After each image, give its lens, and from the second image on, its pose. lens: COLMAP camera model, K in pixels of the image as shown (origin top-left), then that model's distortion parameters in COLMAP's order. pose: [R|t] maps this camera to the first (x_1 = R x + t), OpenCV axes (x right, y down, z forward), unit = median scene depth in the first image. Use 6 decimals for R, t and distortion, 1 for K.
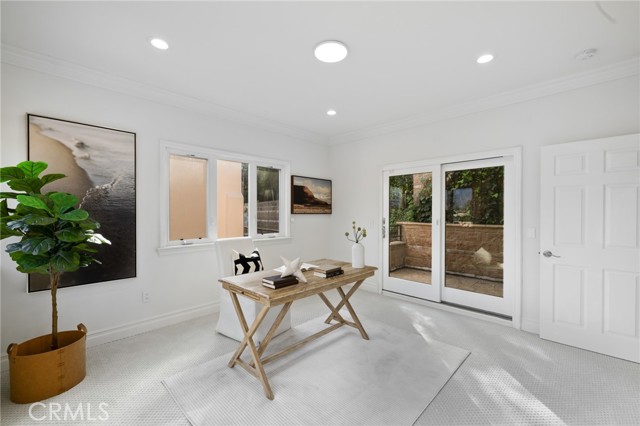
lens RADIAL K [[267.1, 0, 321.3], [0, 267.1, 213.3], [0, 0, 1]] dist [0.000982, -0.000493]
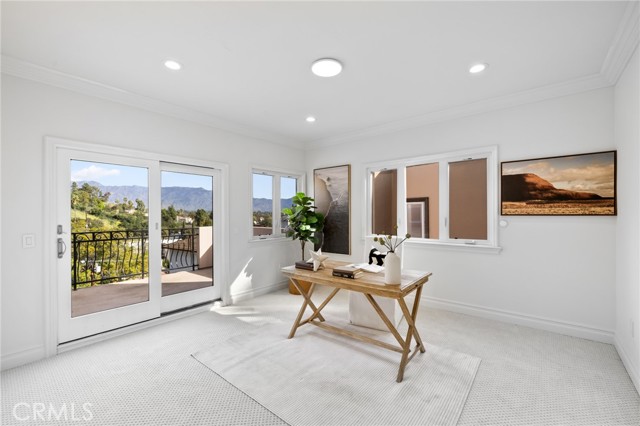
lens RADIAL K [[267.1, 0, 321.3], [0, 267.1, 213.3], [0, 0, 1]] dist [0.000982, -0.000493]
pose [[0.097110, -0.029257, -0.994844, 0.612496], [-0.017913, 0.999355, -0.031138, 0.029647], [0.995112, 0.020844, 0.096523, 0.486165]]
